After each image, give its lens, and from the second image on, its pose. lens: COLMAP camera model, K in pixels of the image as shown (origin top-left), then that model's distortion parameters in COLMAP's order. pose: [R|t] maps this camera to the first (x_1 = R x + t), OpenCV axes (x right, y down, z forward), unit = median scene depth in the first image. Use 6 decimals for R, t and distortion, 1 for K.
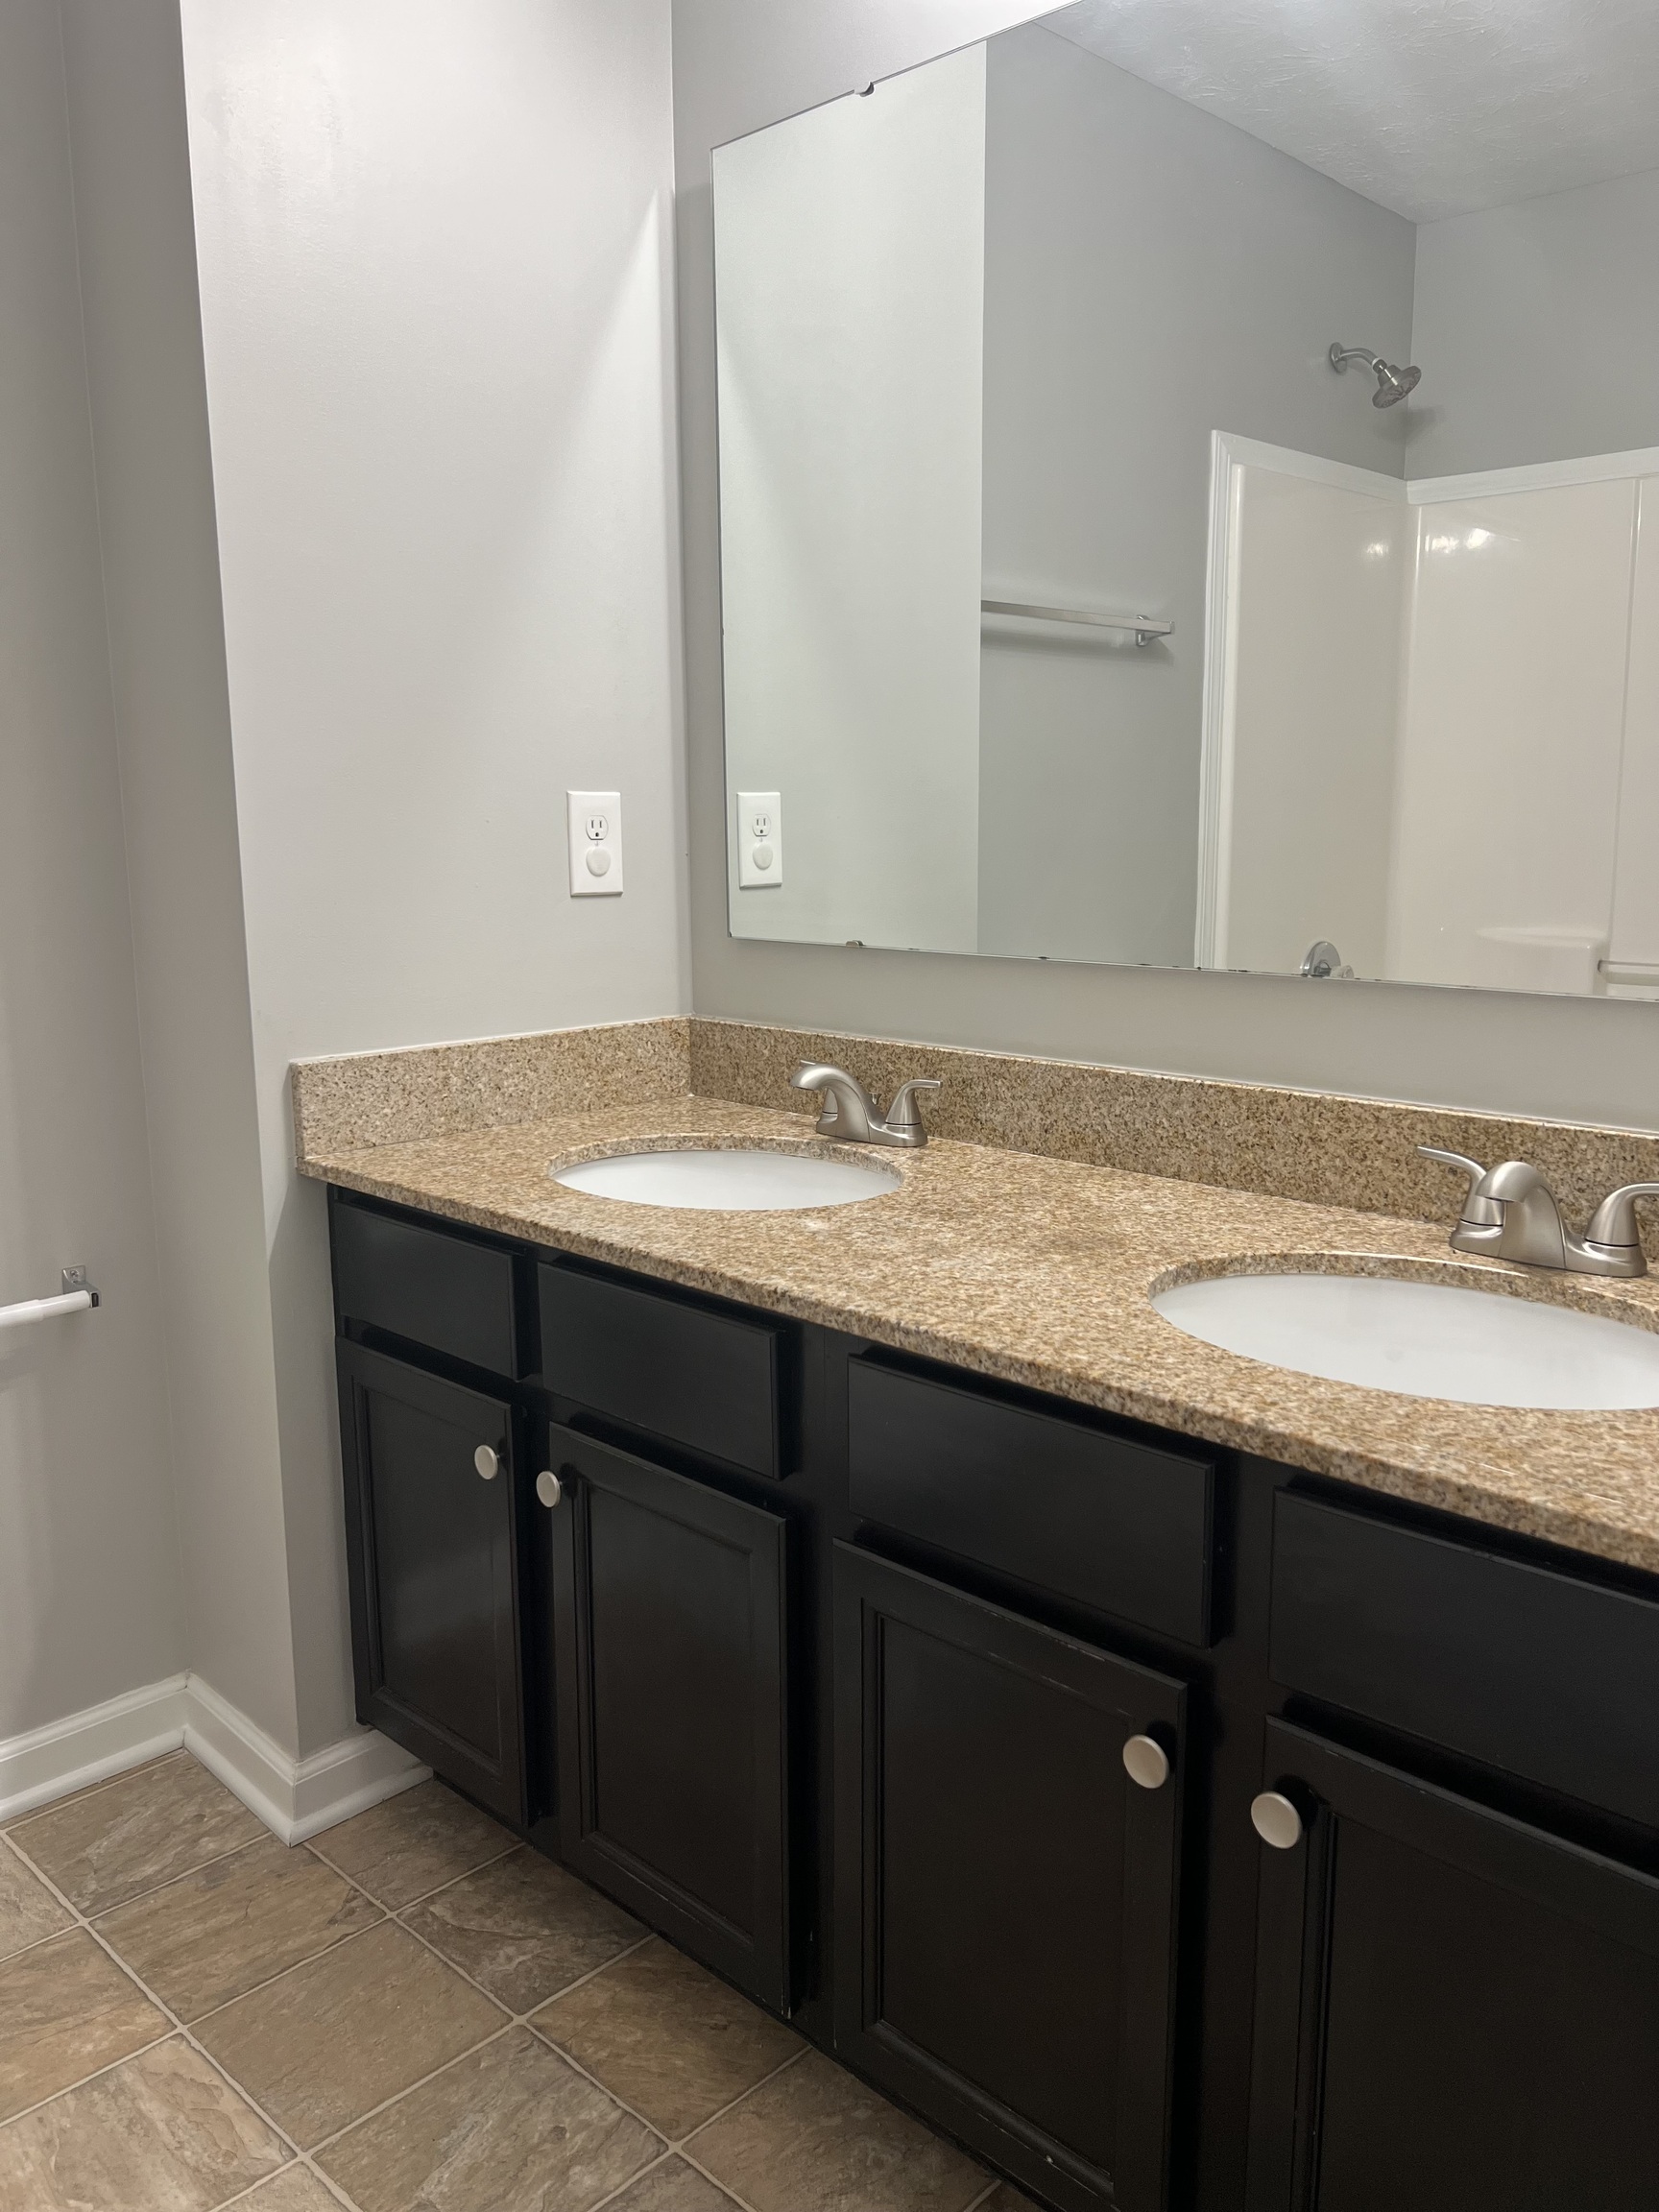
lens RADIAL K [[1668.9, 0, 829.5], [0, 1668.9, 1106.0], [0, 0, 1]] dist [0.079377, -0.112853]
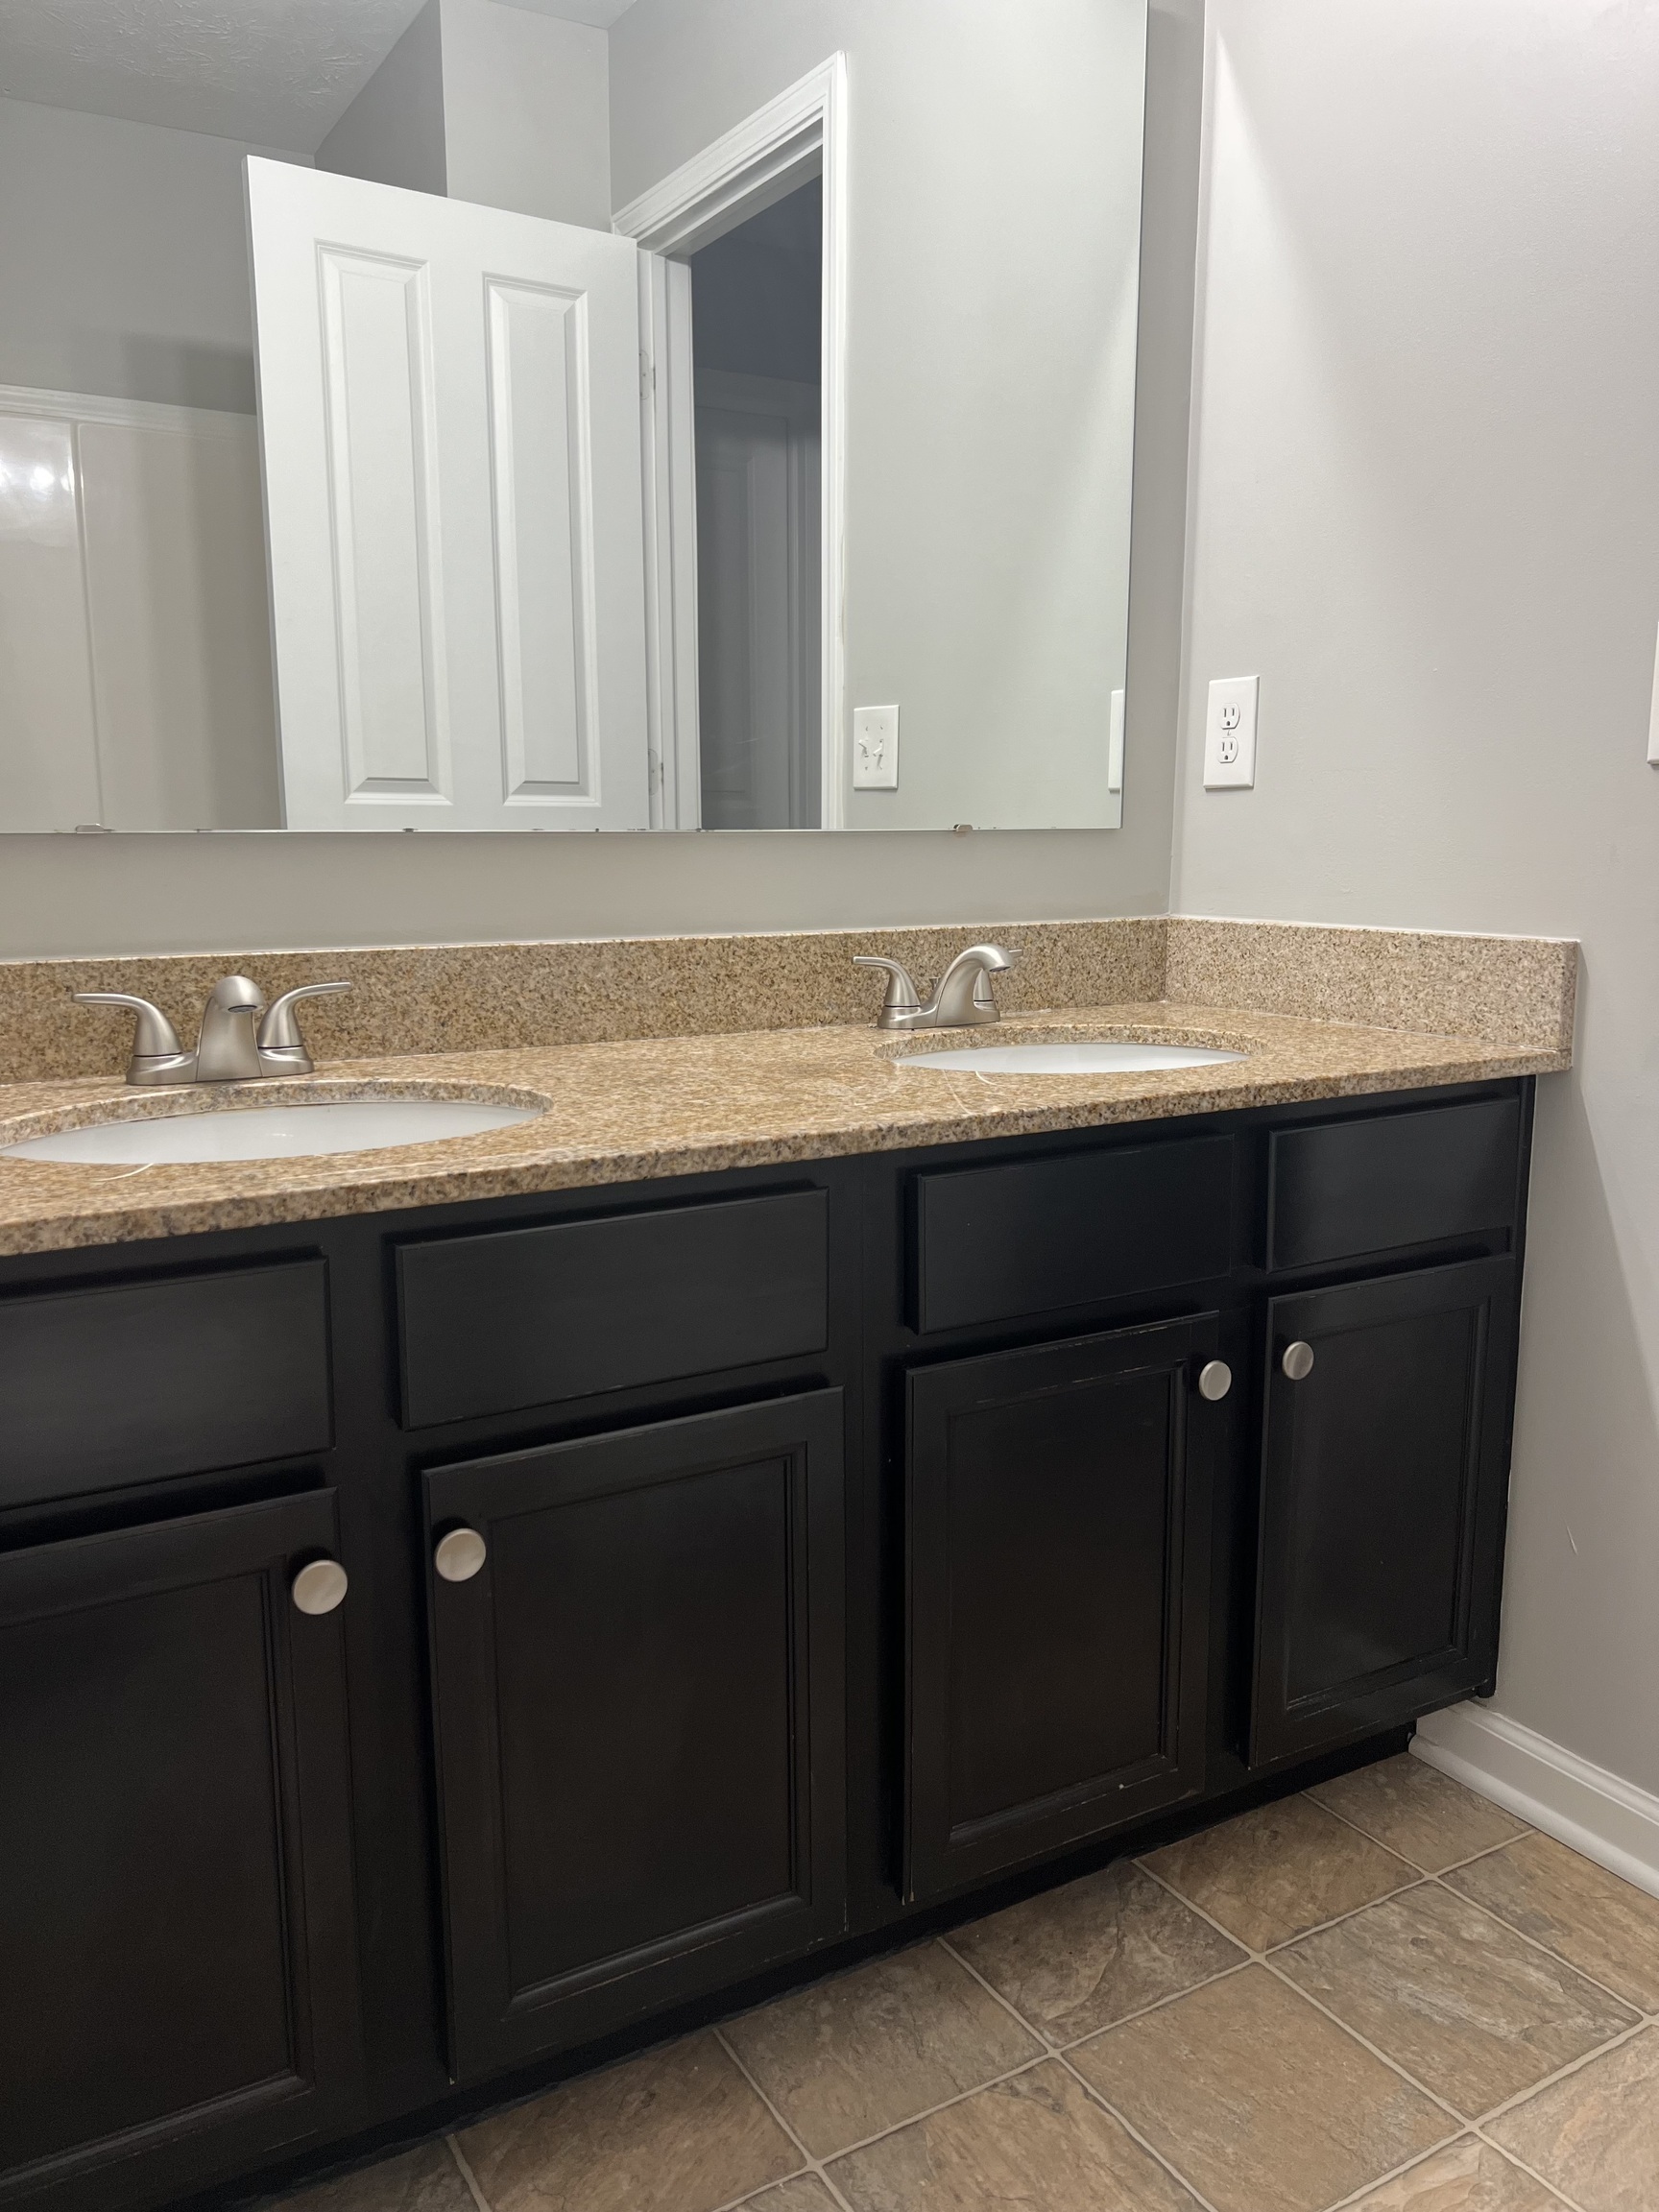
lens RADIAL K [[1668.9, 0, 829.5], [0, 1668.9, 1106.0], [0, 0, 1]] dist [0.079377, -0.112853]
pose [[0.252993, -0.154682, 0.955023, -0.764843], [0.167989, 0.979164, 0.114091, -0.011074], [-0.952772, 0.131569, 0.273706, 0.629681]]
